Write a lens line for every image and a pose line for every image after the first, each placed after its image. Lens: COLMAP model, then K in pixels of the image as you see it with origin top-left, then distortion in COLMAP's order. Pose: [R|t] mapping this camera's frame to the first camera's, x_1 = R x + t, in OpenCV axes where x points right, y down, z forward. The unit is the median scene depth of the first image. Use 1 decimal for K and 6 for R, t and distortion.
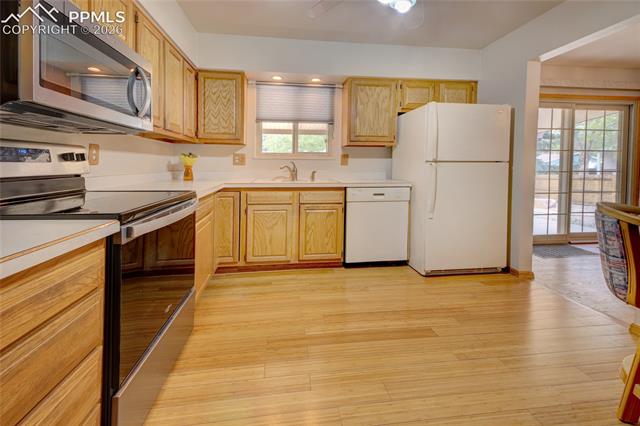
lens RADIAL K [[270.8, 0, 318.6], [0, 270.8, 170.9], [0, 0, 1]] dist [0.012923, -0.008051]
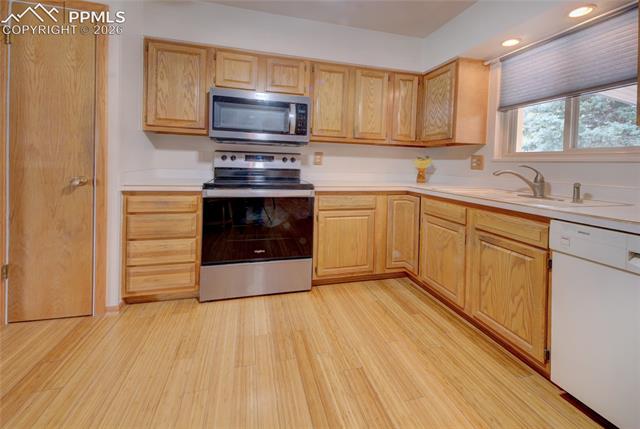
lens RADIAL K [[270.8, 0, 347.3], [0, 270.8, 167.0], [0, 0, 1]] dist [0.012923, -0.008051]
pose [[0.165695, 0.011278, -0.986113, 0.524871], [-0.052273, 0.998629, 0.002638, -0.012518], [0.984791, 0.051110, 0.166057, 0.576045]]
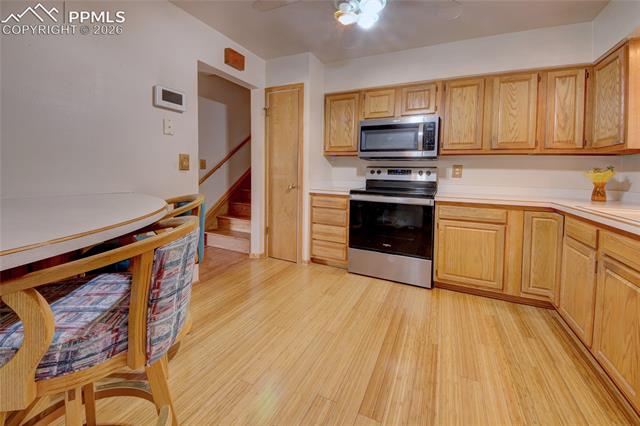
lens RADIAL K [[270.8, 0, 316.6], [0, 270.8, 181.9], [0, 0, 1]] dist [0.012923, -0.008051]
pose [[-0.556539, 0.010379, -0.830757, 0.692511], [-0.048098, 0.997842, 0.044688, -0.018676], [0.829428, 0.064829, -0.554839, 0.801441]]
